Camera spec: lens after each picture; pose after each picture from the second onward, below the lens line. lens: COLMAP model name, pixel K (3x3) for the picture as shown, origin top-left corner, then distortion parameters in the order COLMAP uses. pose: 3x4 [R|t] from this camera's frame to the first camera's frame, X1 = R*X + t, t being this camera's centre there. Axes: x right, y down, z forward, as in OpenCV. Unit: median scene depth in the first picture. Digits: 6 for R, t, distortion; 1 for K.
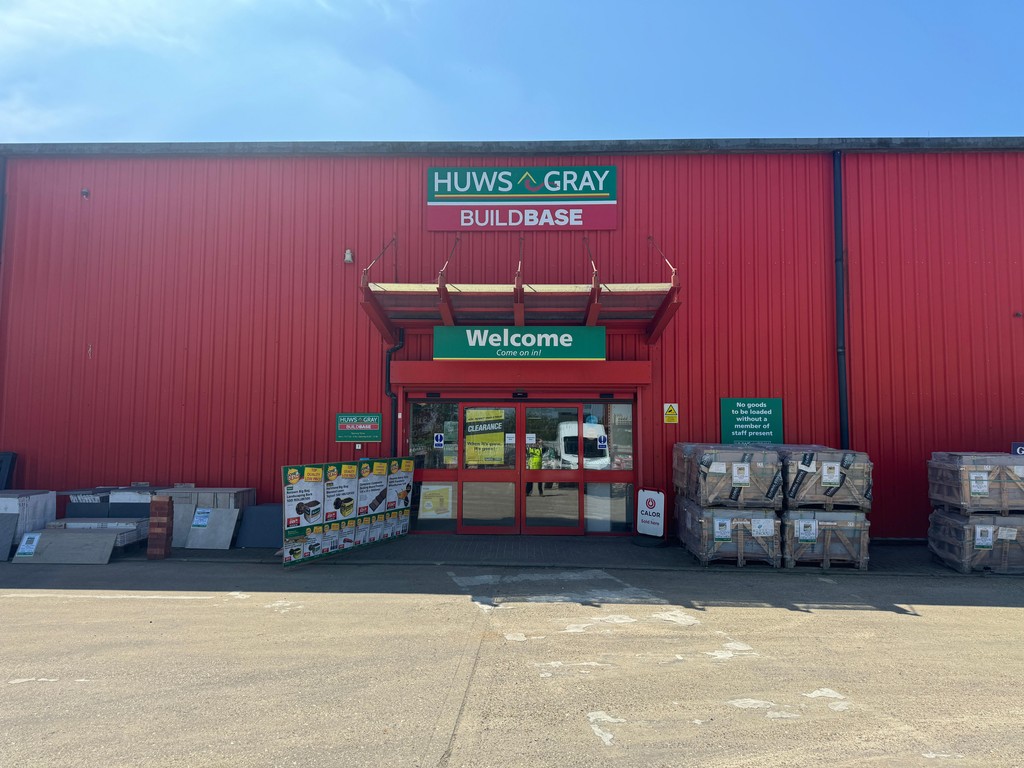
lens RADIAL K [[711.2, 0, 511.0], [0, 711.2, 384.9], [0, 0, 1]] dist [0.133038, -0.193138]
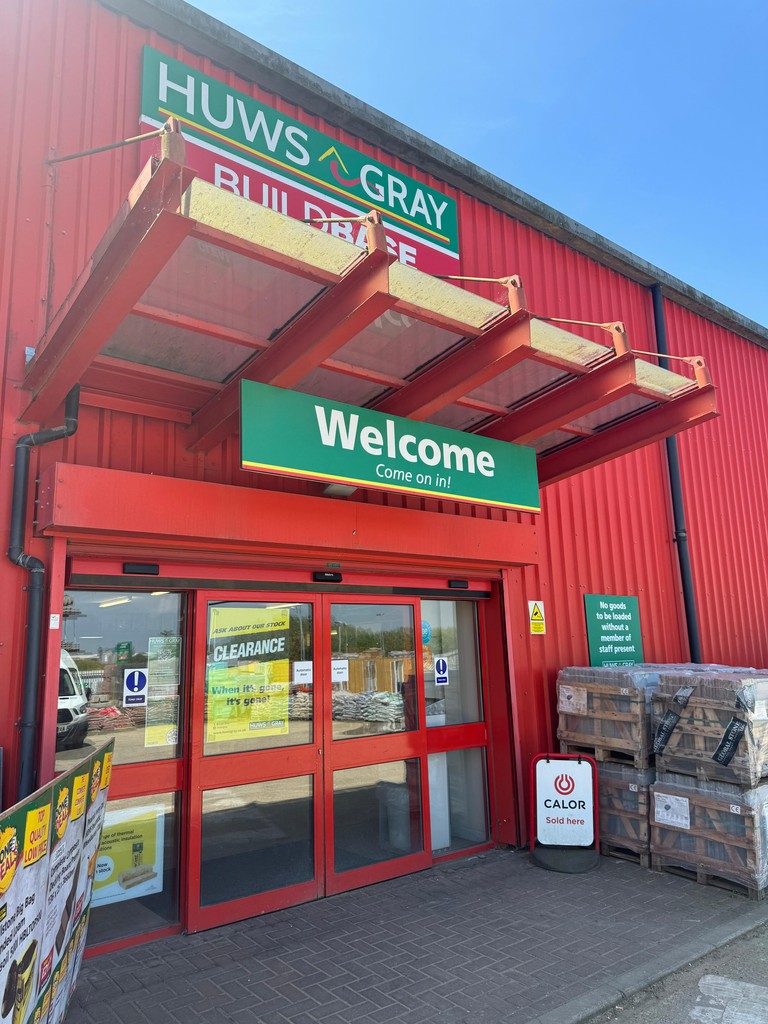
lens RADIAL K [[737.8, 0, 400.8], [0, 737.8, 507.3], [0, 0, 1]] dist [0.057857, -0.082686]
pose [[0.757044, 0.102371, 0.645294, -0.283357], [-0.020412, 0.990873, -0.133247, 0.034782], [-0.653045, 0.087702, 0.752224, 0.636423]]
